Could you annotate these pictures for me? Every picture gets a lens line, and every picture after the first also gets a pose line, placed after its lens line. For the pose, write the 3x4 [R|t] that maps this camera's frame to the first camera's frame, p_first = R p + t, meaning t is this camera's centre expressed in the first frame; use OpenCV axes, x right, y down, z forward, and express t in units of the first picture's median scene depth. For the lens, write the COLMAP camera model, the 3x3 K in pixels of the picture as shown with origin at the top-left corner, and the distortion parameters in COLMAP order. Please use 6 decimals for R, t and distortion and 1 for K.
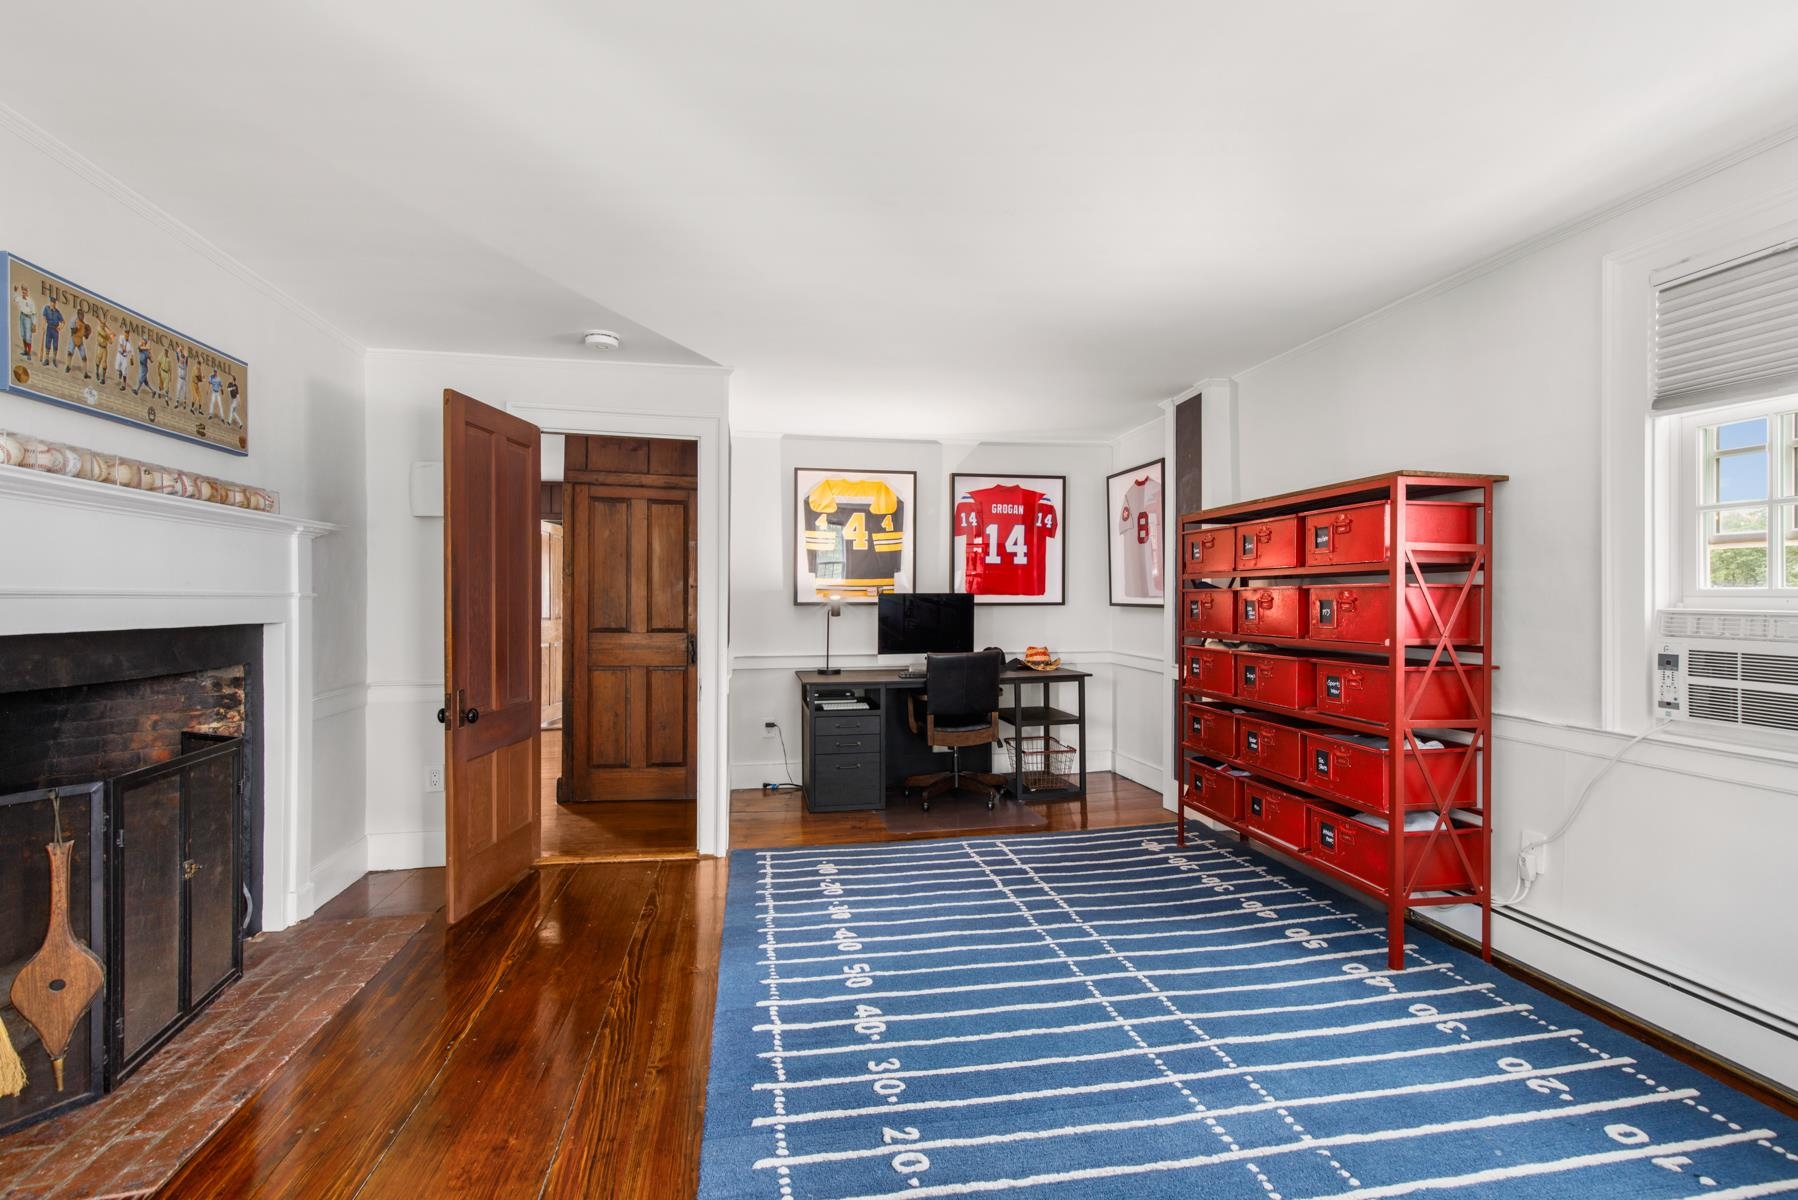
lens RADIAL K [[829.1, 0, 897.5], [0, 829.1, 598.6], [0, 0, 1]] dist [0.002916, -0.000146]
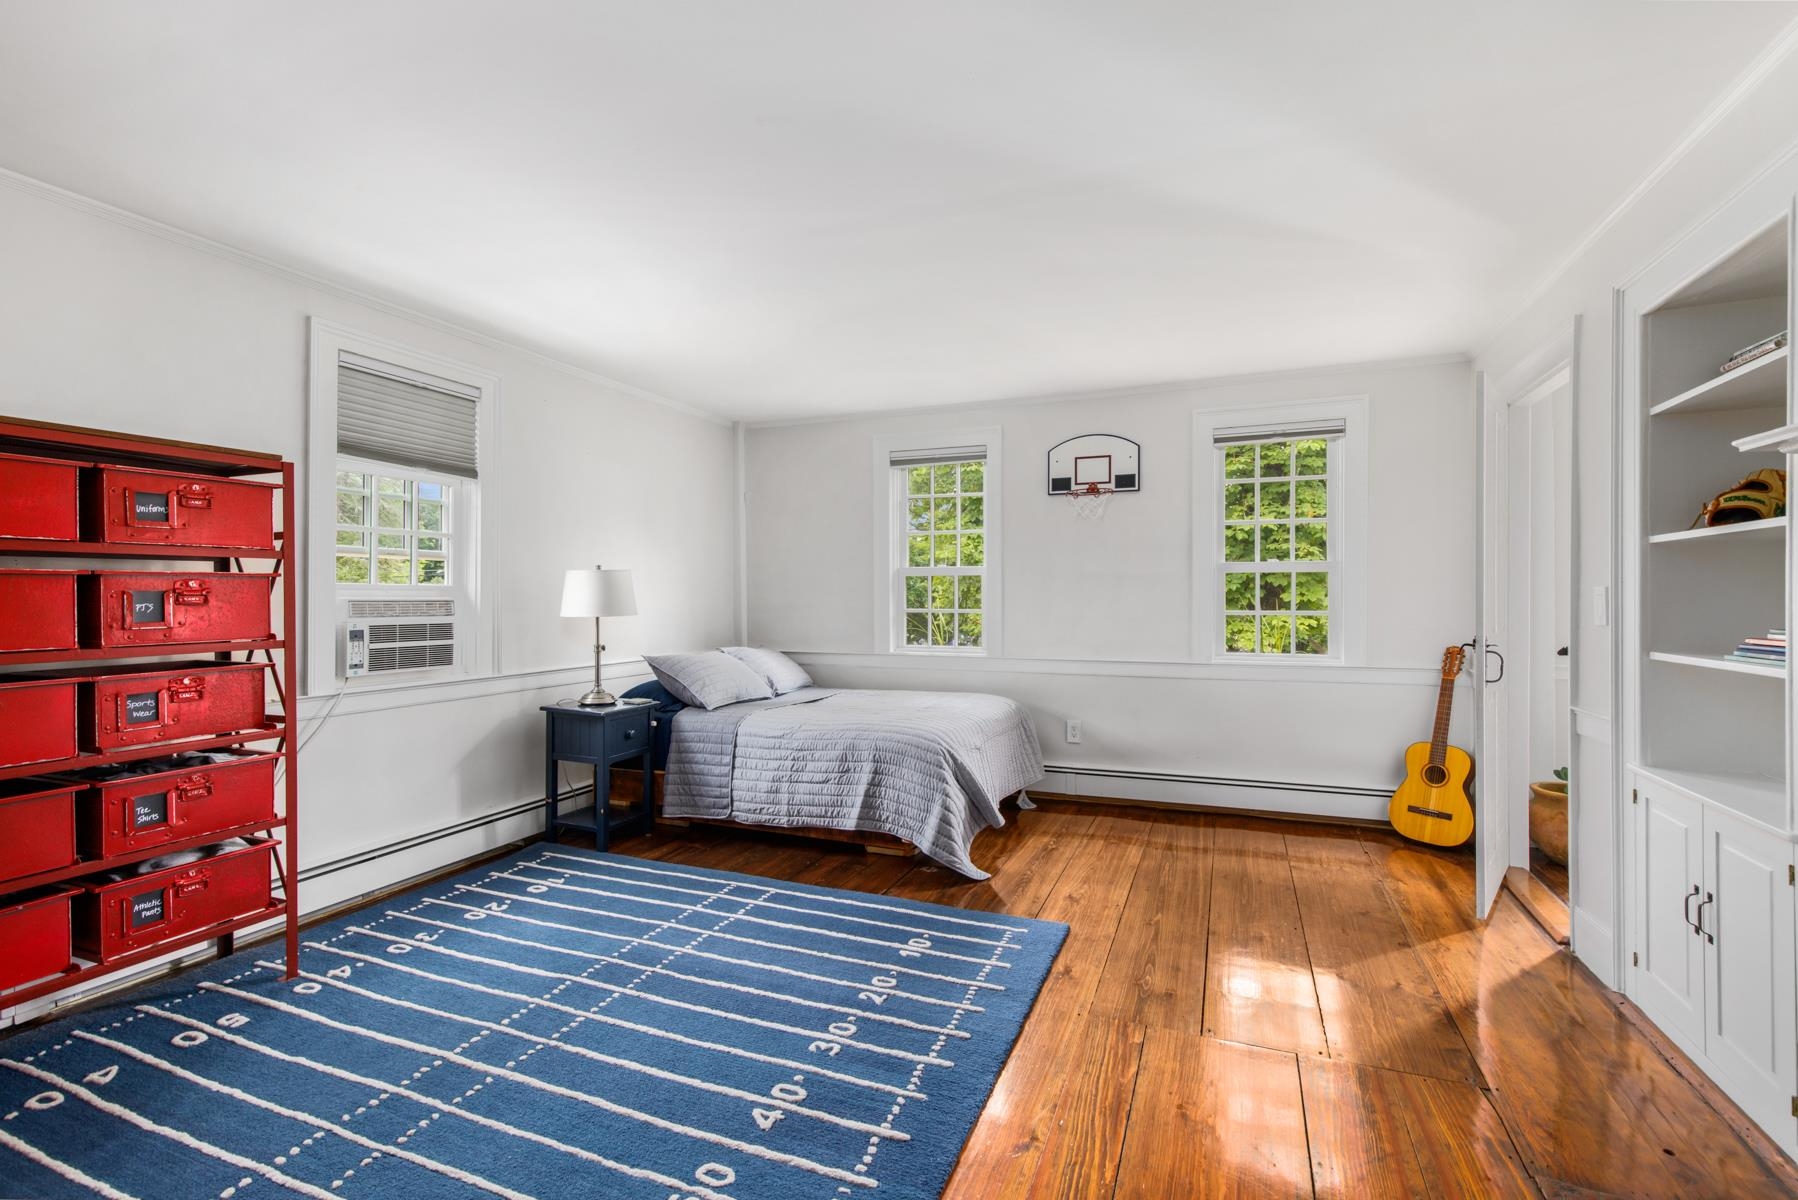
lens RADIAL K [[829.1, 0, 890.6], [0, 829.1, 595.2], [0, 0, 1]] dist [0.002916, -0.000146]
pose [[-0.841603, 0.004377, 0.540080, -0.599460], [0.006198, 0.999980, 0.001554, 0.011717], [-0.540062, 0.004656, -0.841613, 1.716492]]
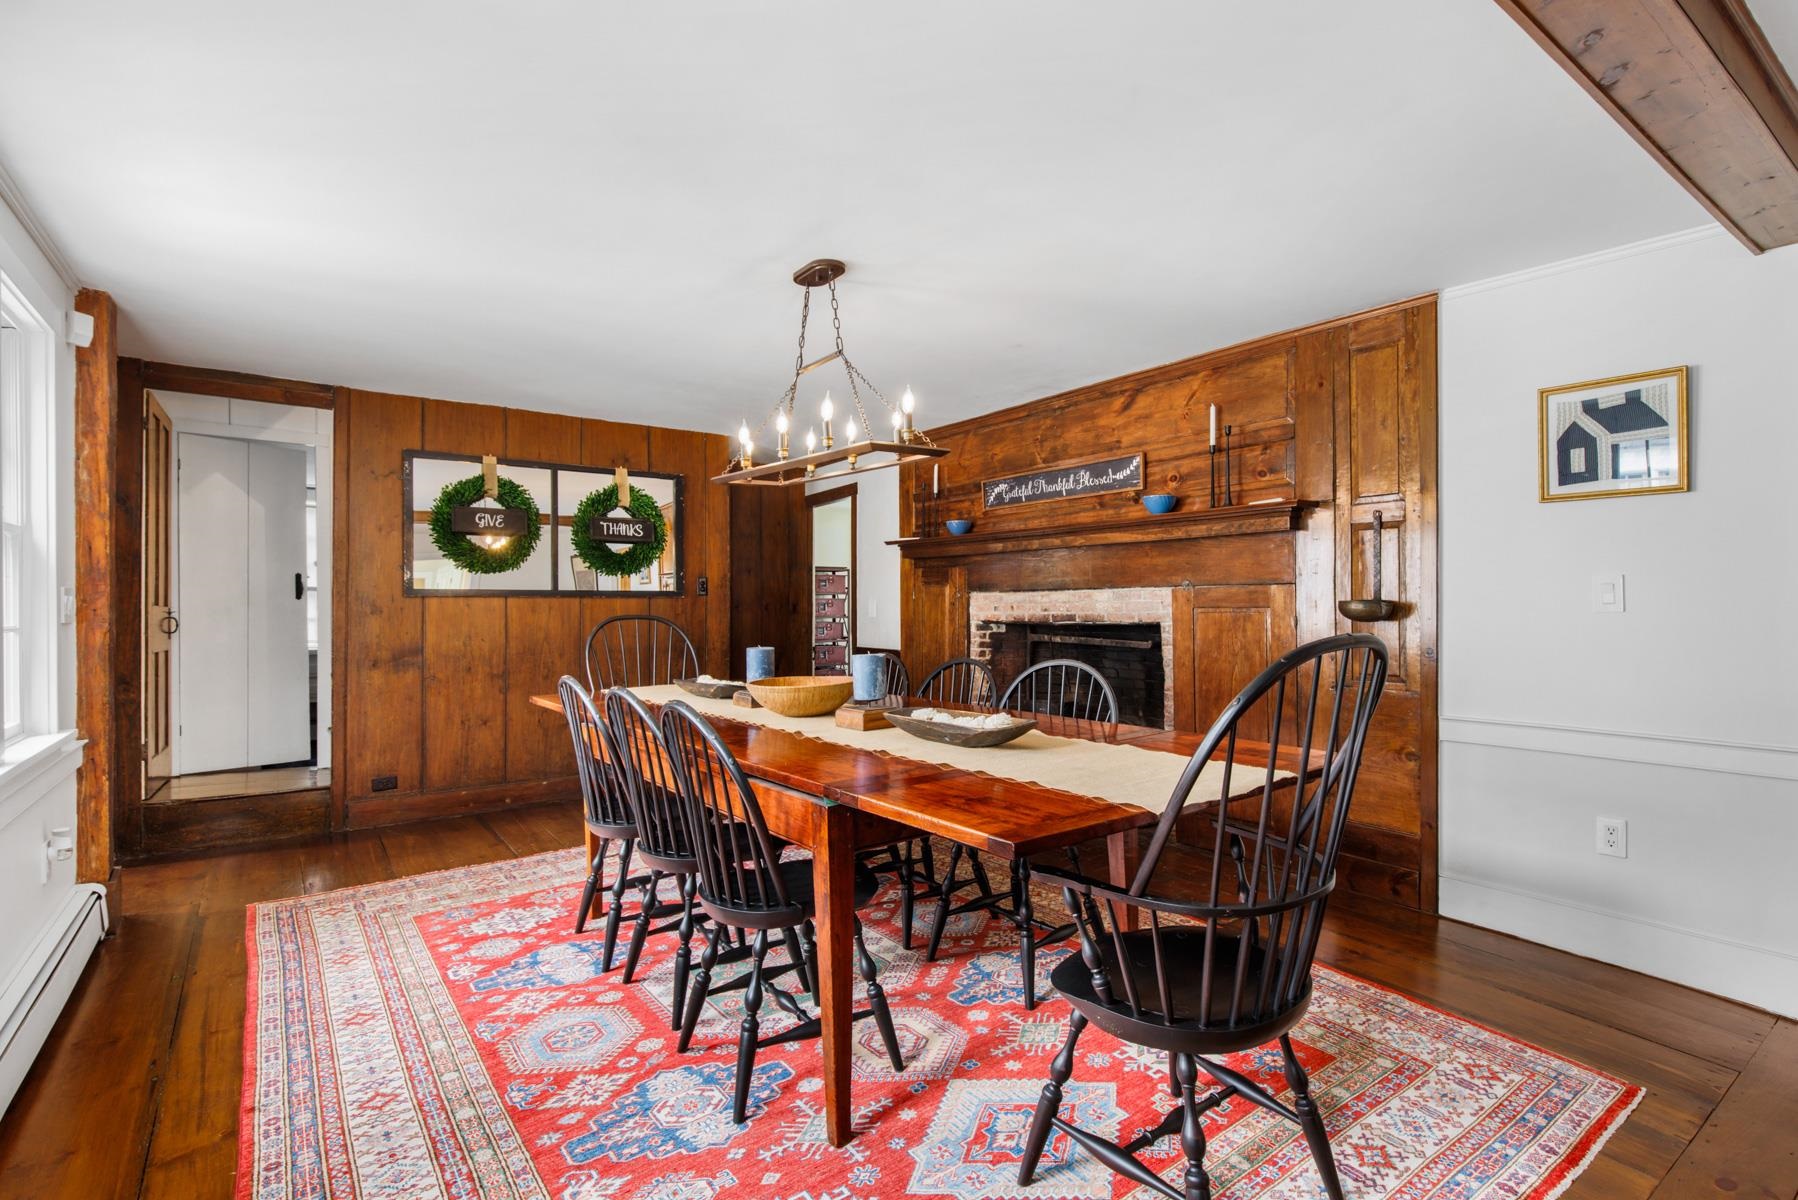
lens RADIAL K [[867.9, 0, 899.6], [0, 867.9, 600.8], [0, 0, 1]] dist [0.000314, 0.000018]
pose [[-0.432154, 0.005905, 0.901780, -3.453452], [0.004394, 0.999980, -0.004442, 0.011954], [-0.901789, 0.002043, -0.432172, 2.905141]]
